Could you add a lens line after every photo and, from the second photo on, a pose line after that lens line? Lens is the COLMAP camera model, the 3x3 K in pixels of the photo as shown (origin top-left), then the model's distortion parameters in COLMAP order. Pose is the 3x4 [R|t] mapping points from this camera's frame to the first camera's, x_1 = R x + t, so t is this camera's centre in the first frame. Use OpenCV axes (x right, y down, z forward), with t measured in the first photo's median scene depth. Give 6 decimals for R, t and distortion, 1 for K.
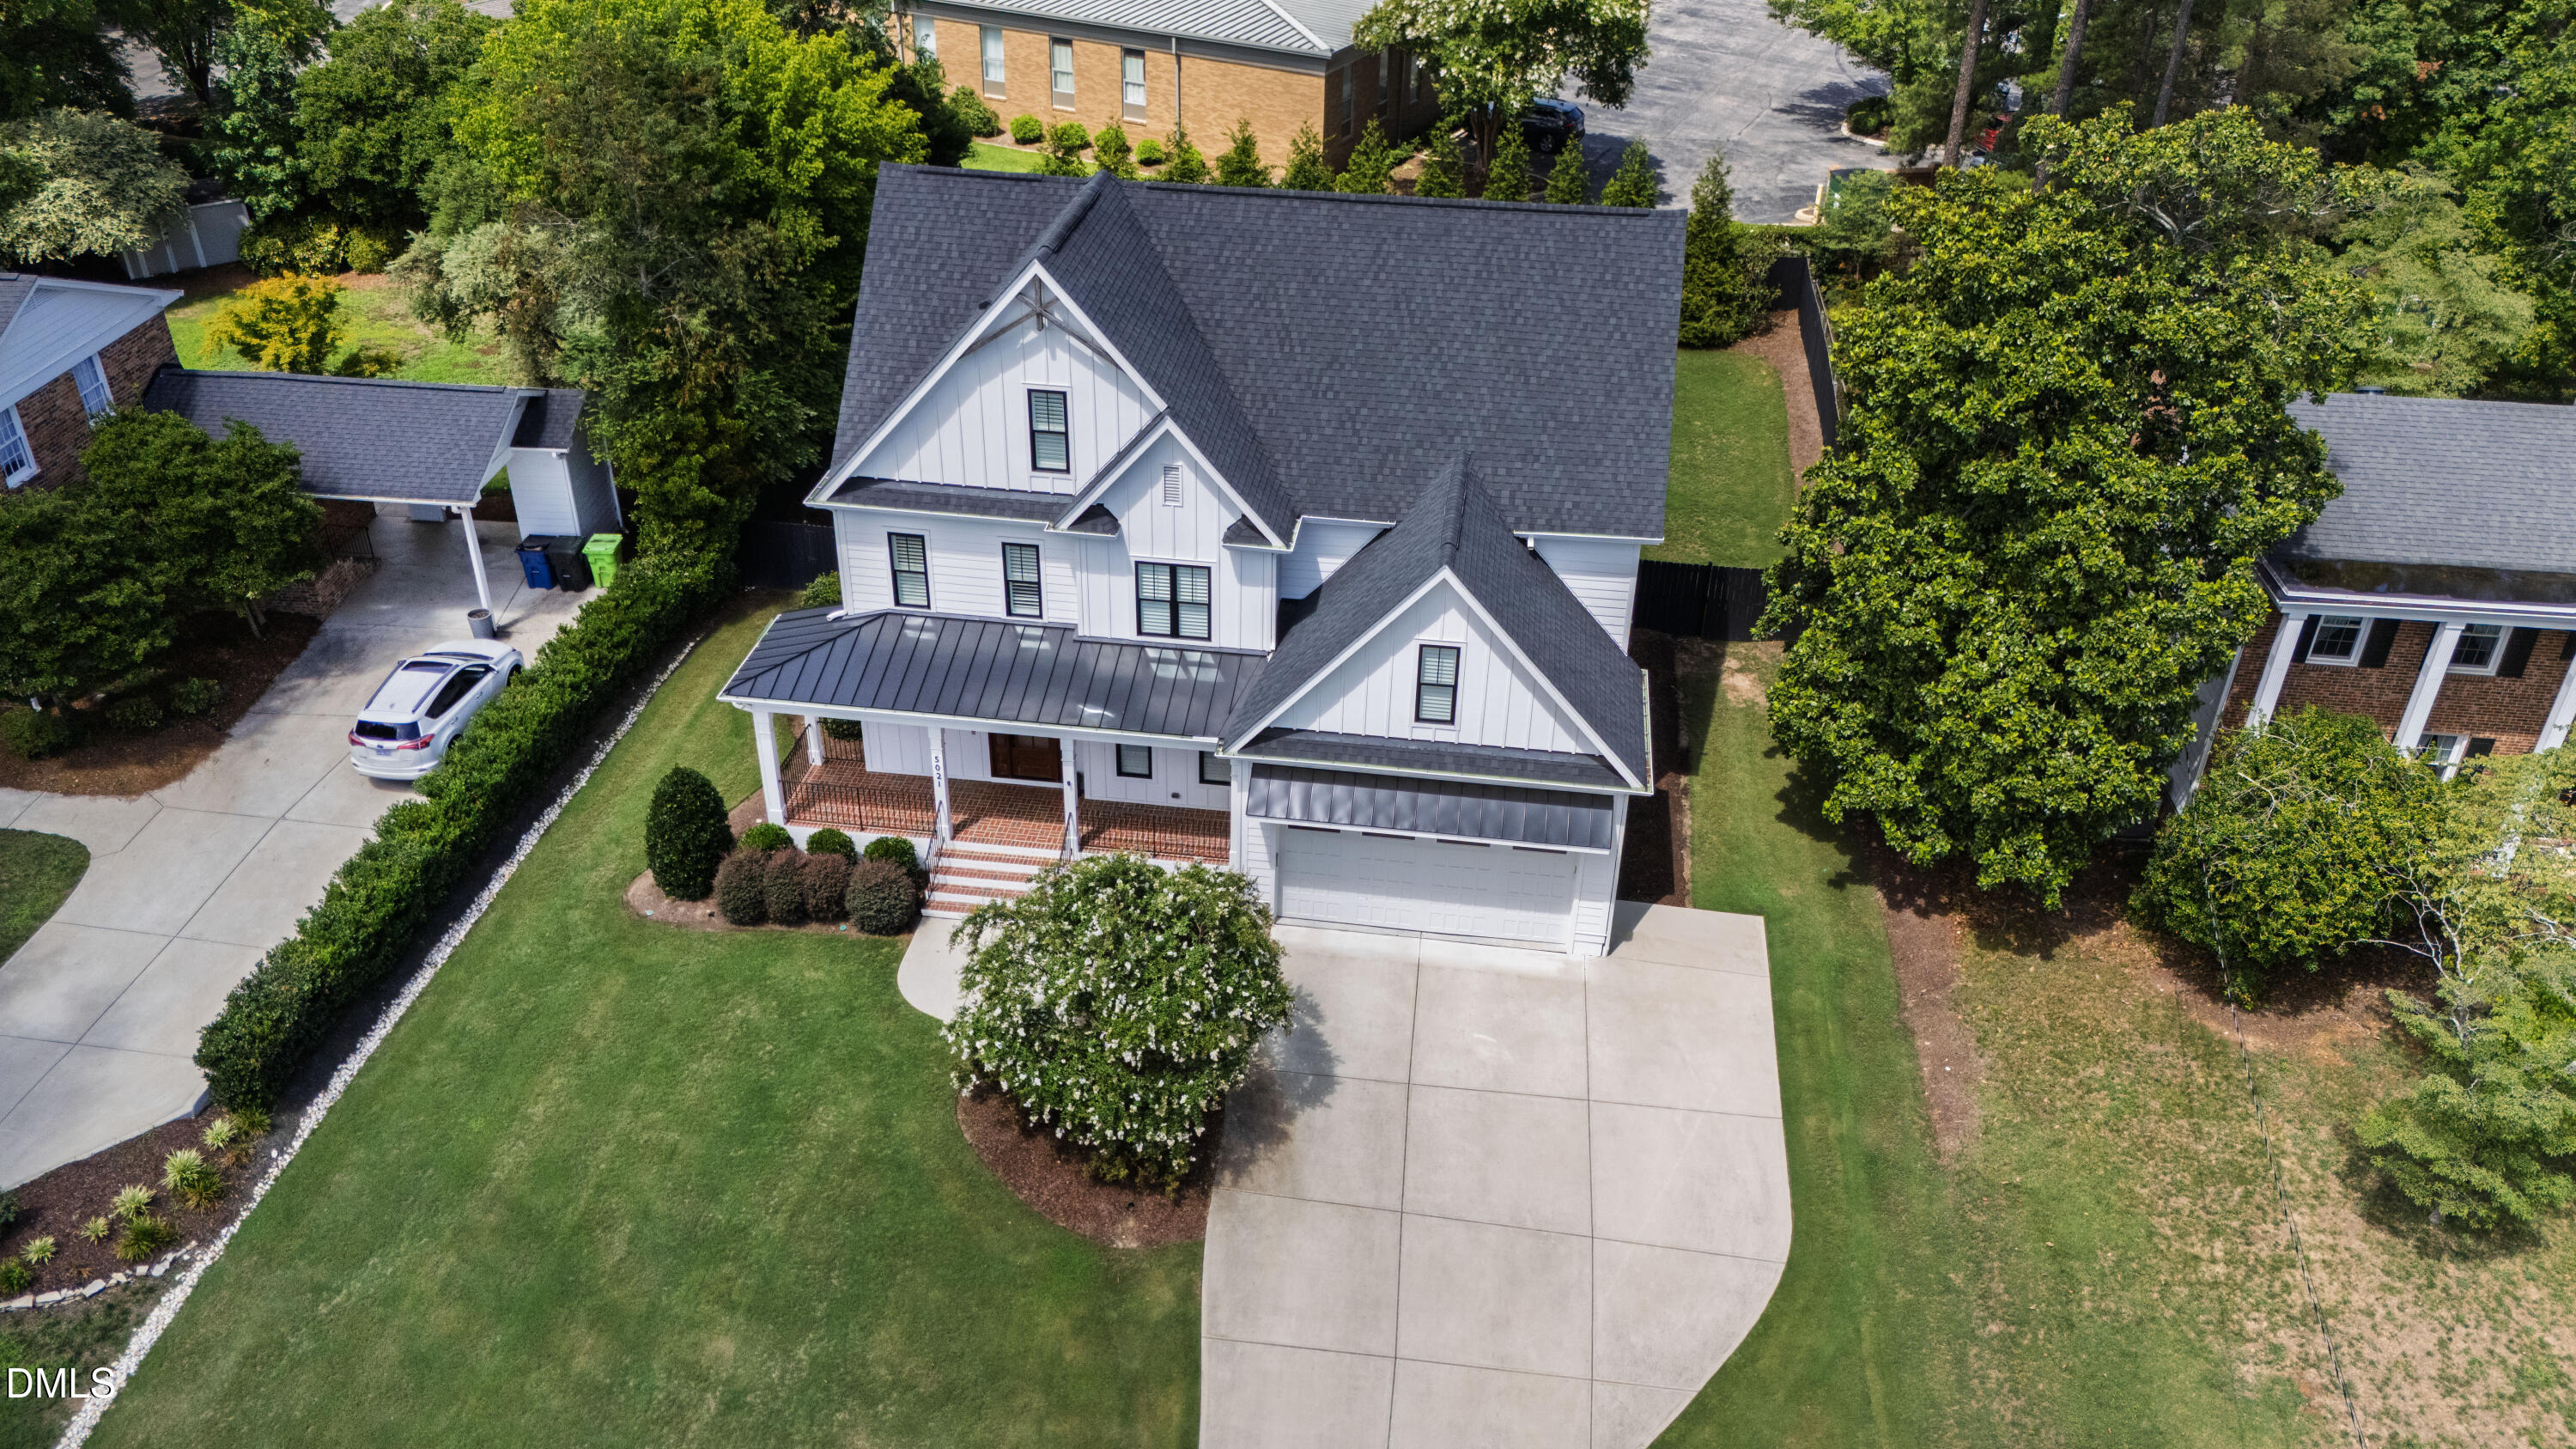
lens RADIAL K [[1953.5, 0, 1288.0], [0, 1953.5, 724.5], [0, 0, 1]] dist [0.073911, -0.068394]
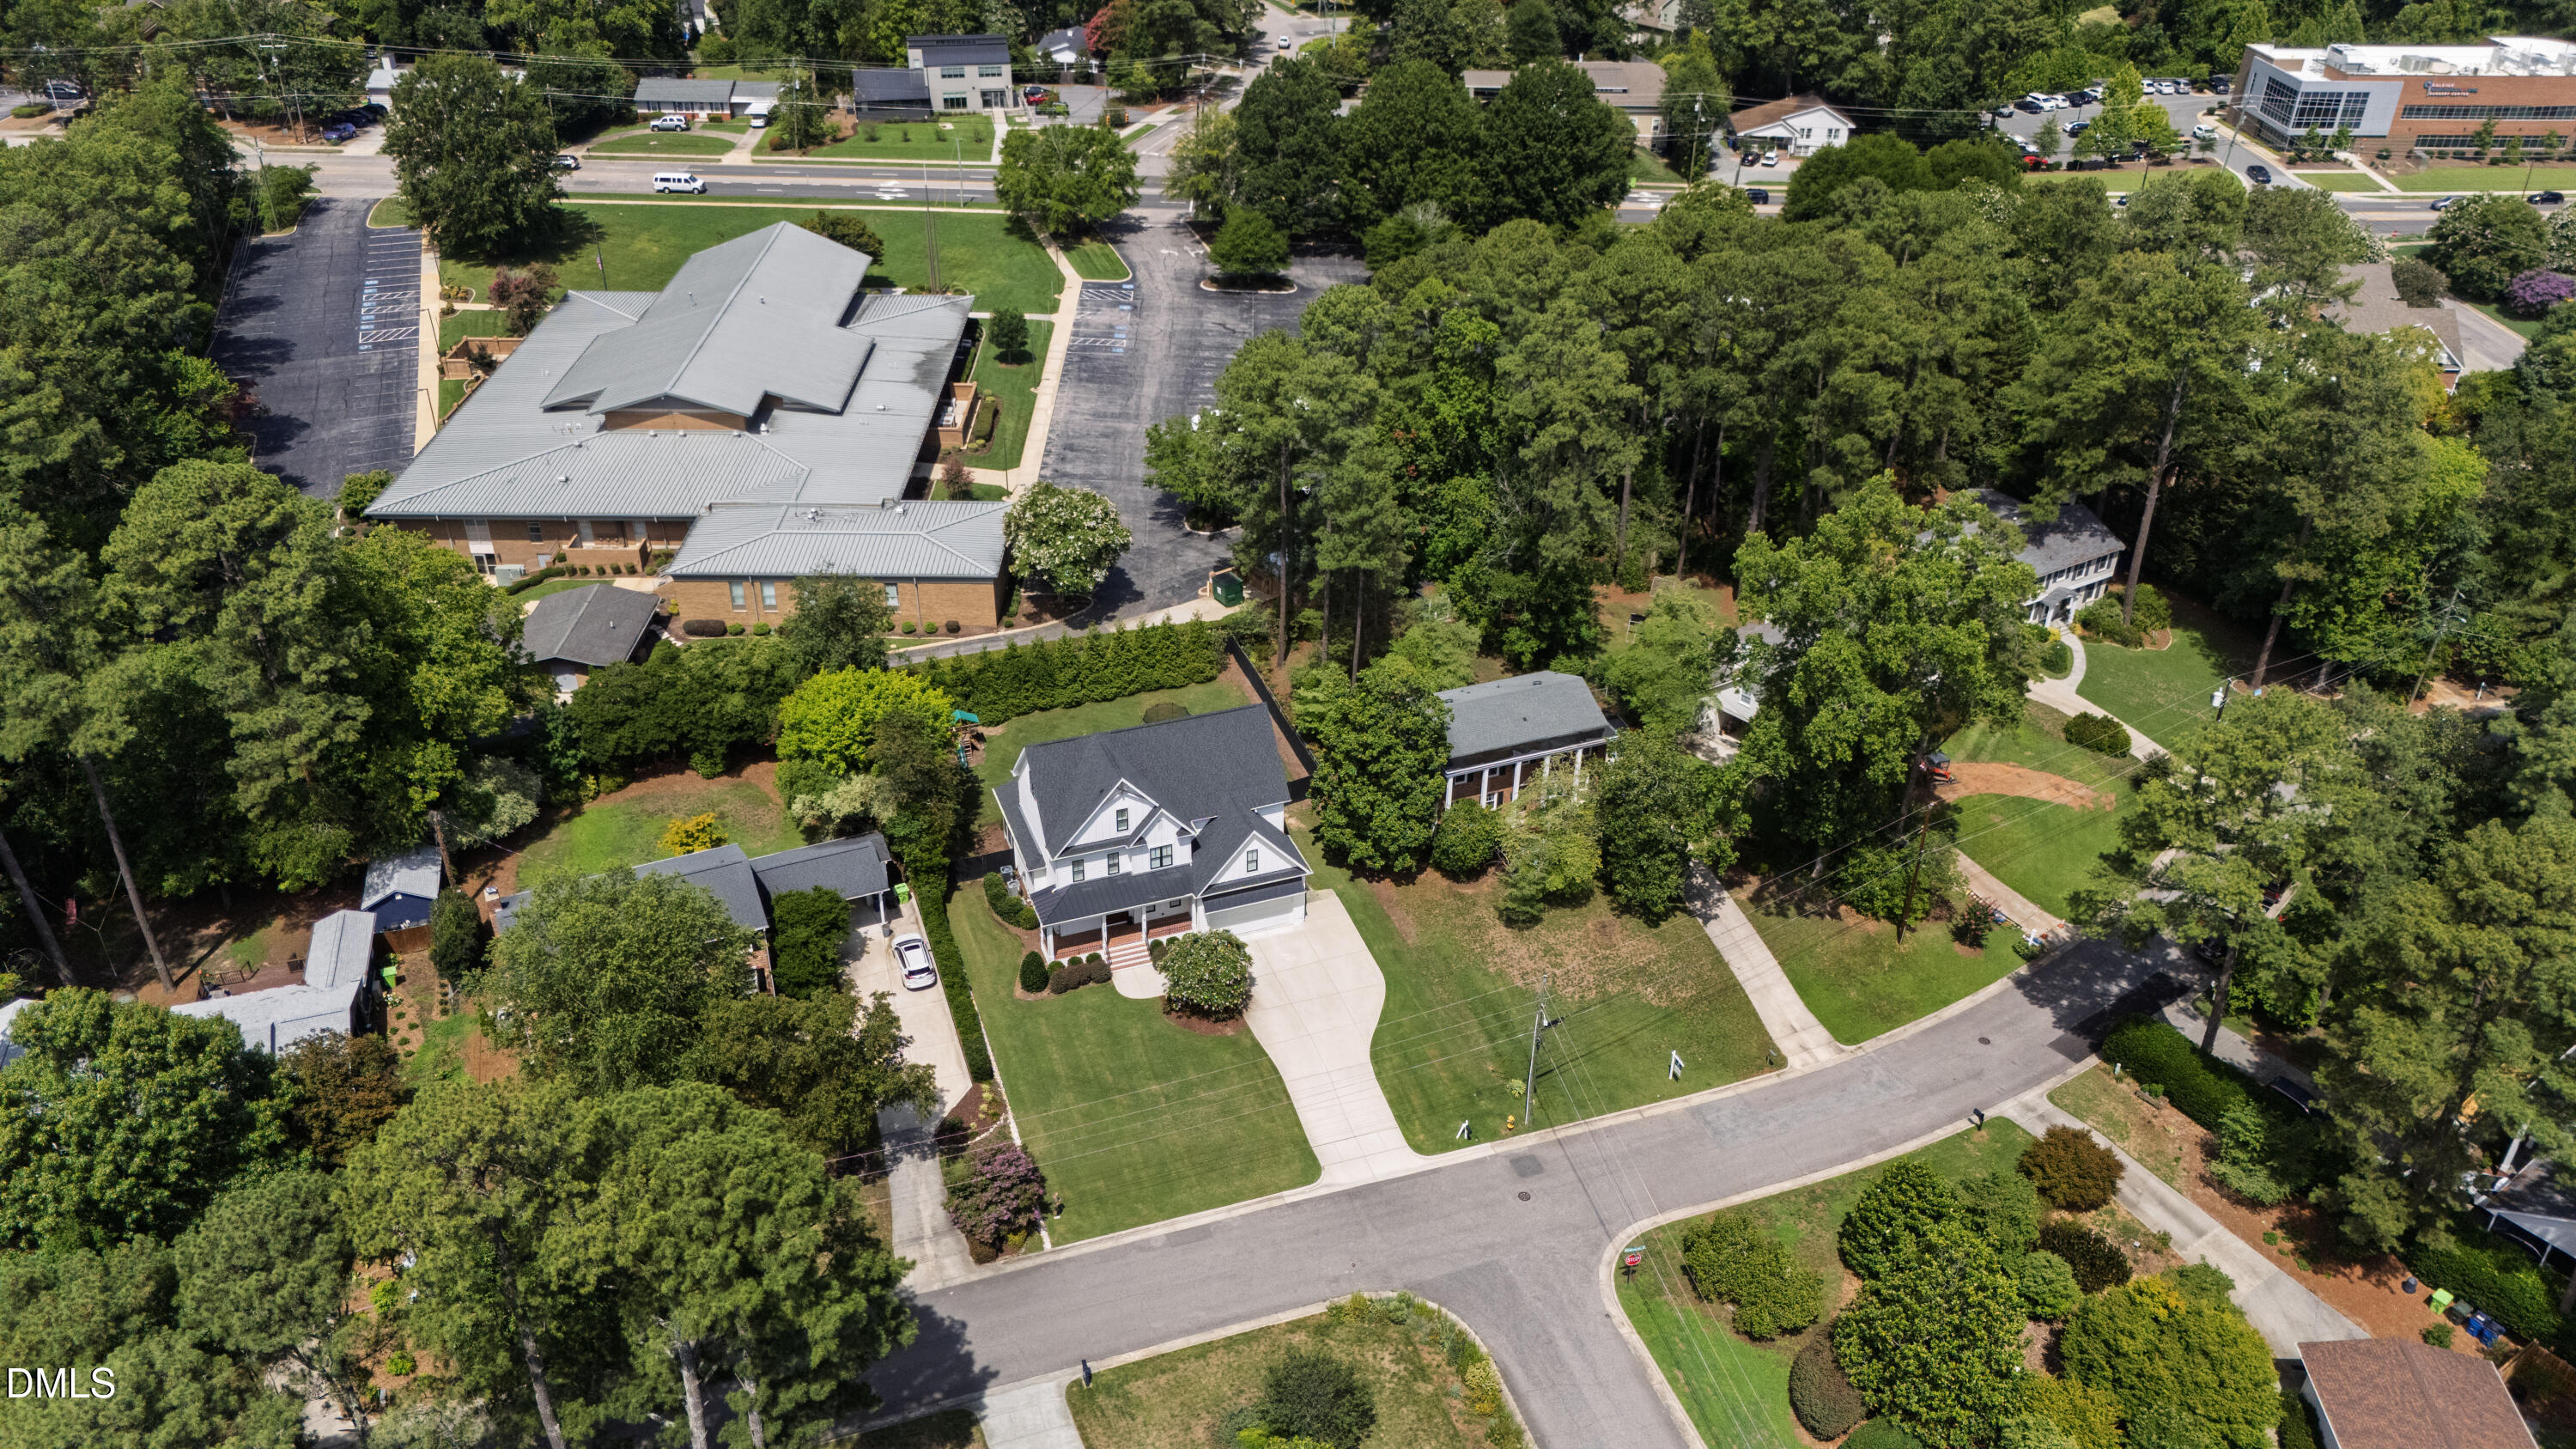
lens RADIAL K [[1895.6, 0, 1288.0], [0, 1895.6, 724.5], [0, 0, 1]] dist [0.137239, -0.243141]
pose [[0.883566, -0.256233, 0.391990, -1.090260], [0.253692, 0.965468, 0.059266, -0.423311], [-0.393640, 0.047080, 0.918058, -2.075754]]
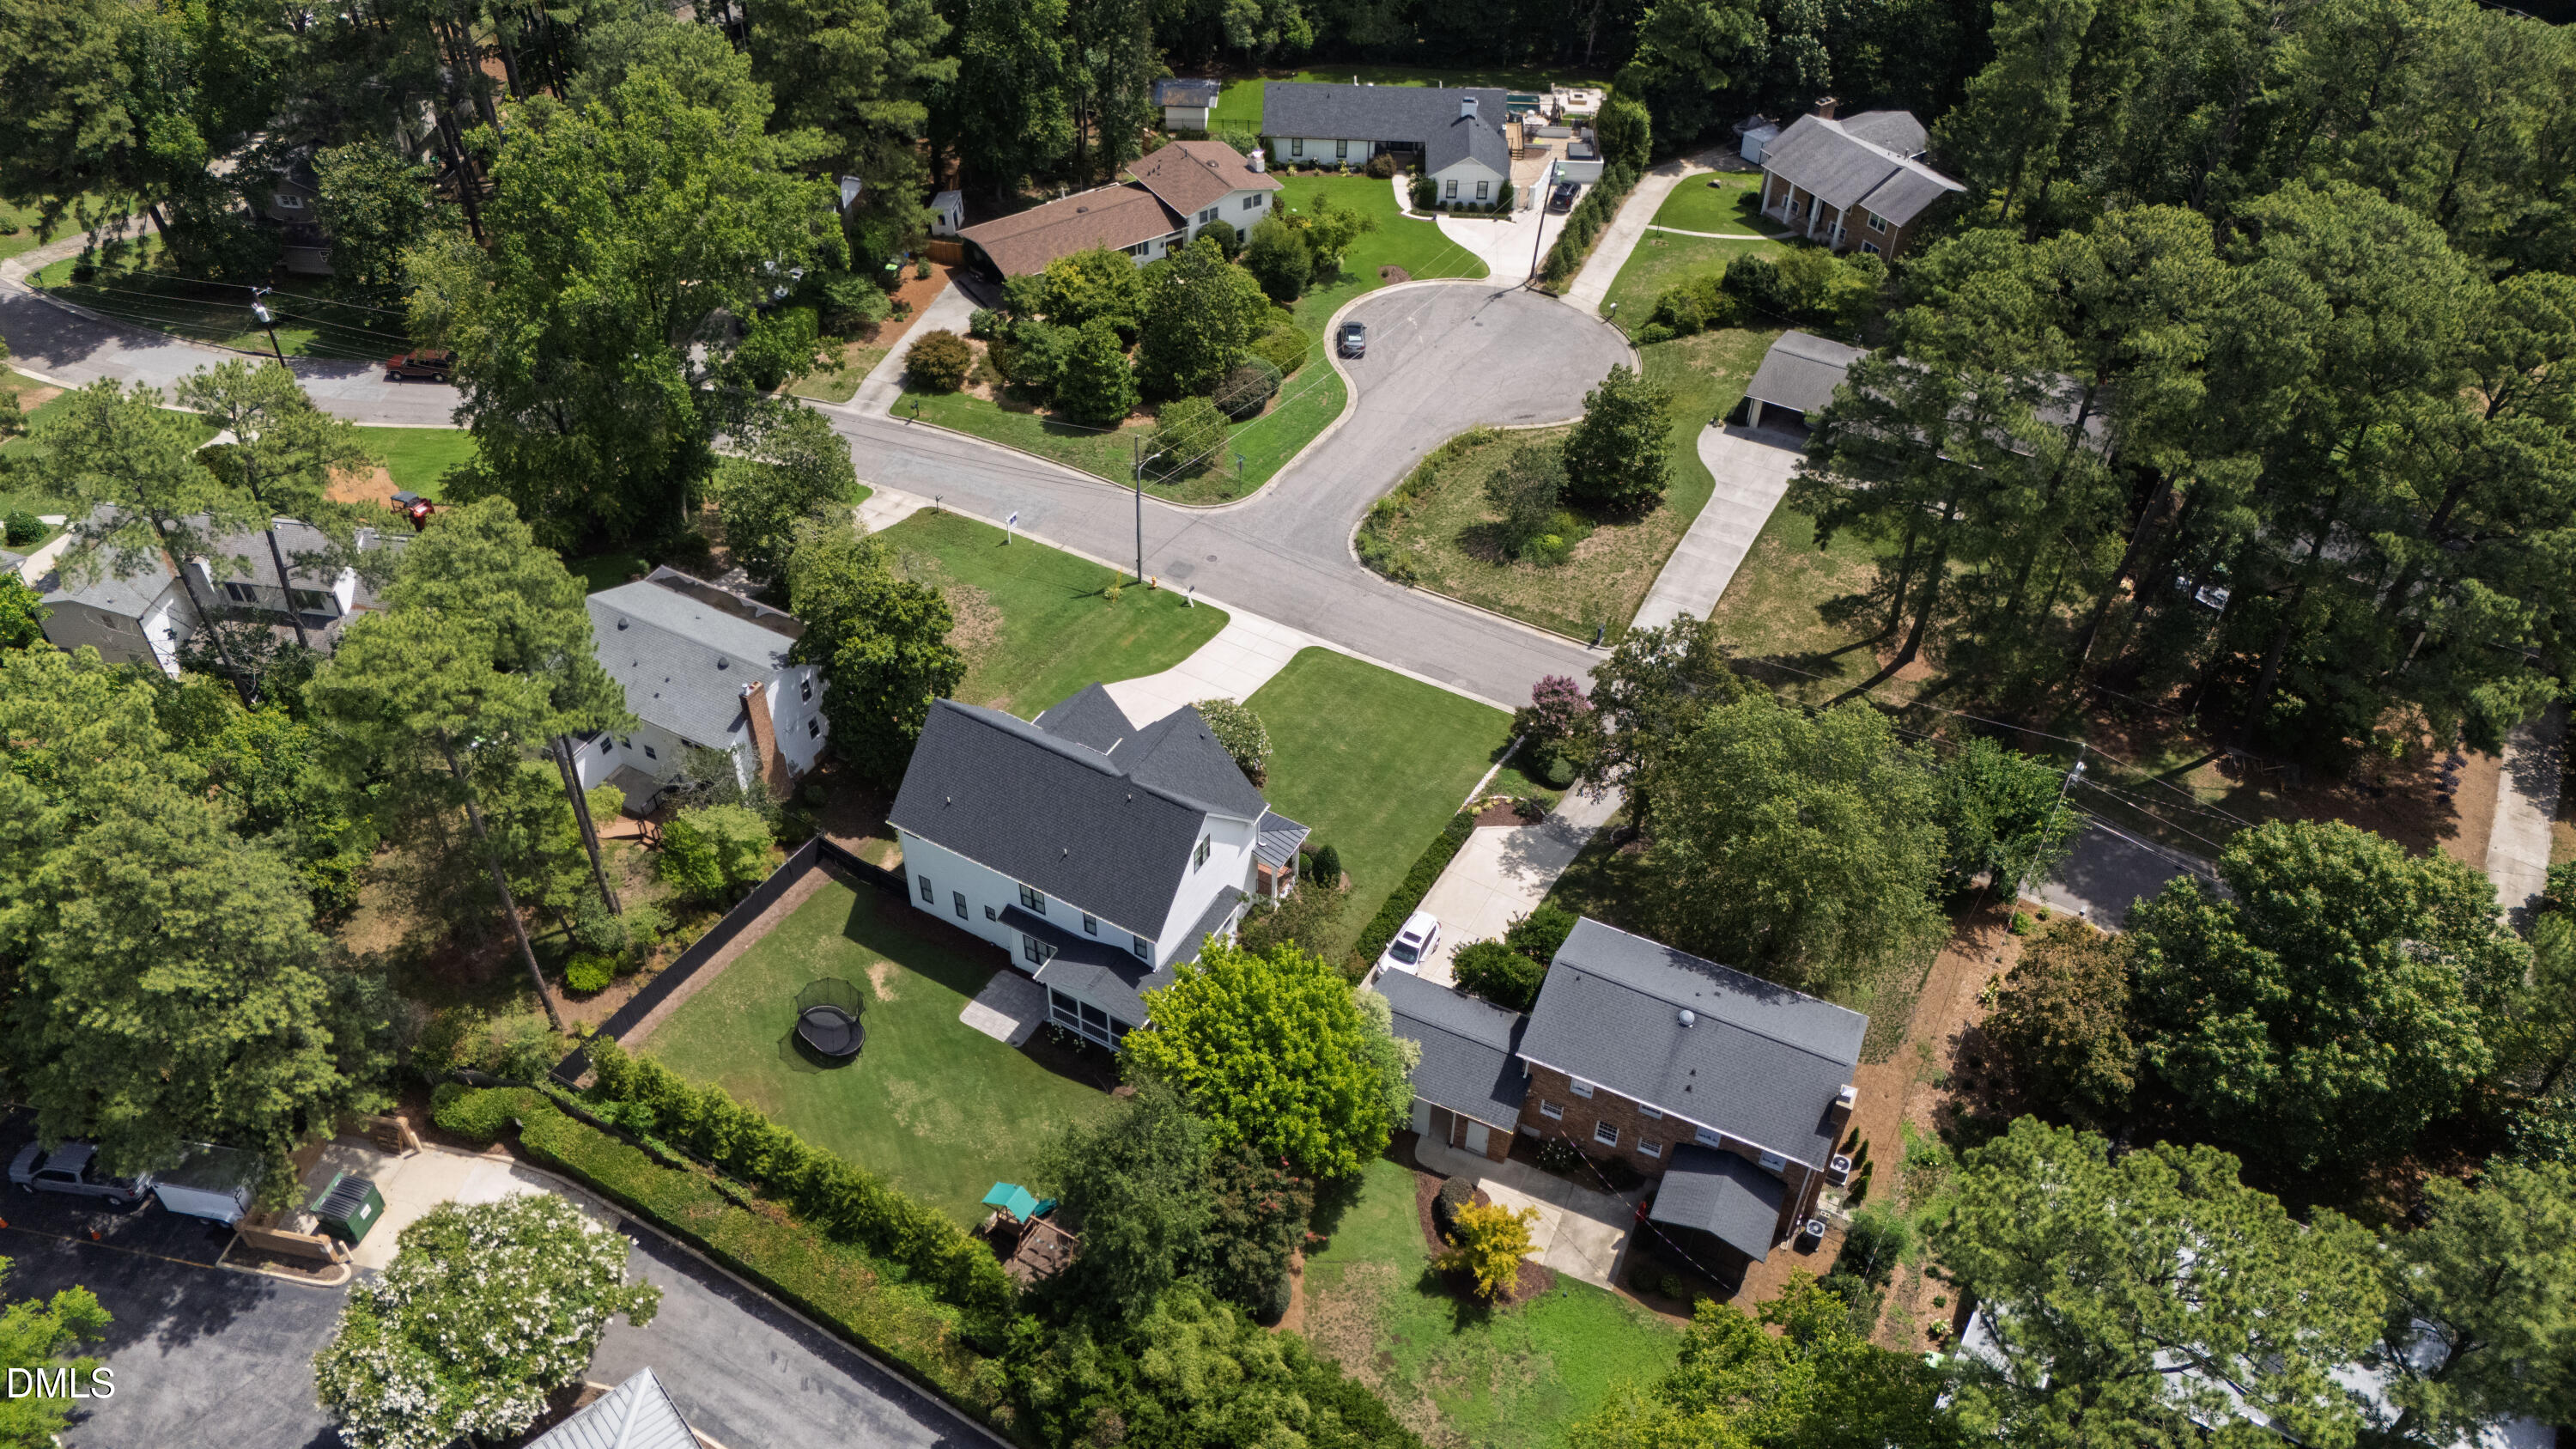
lens RADIAL K [[1895.6, 0, 1288.0], [0, 1895.6, 724.5], [0, 0, 1]] dist [0.137239, -0.243141]
pose [[-0.926570, -0.282759, 0.248022, -0.905901], [0.164645, 0.287963, 0.943382, -2.666255], [-0.338171, 0.914945, -0.220263, 1.493137]]
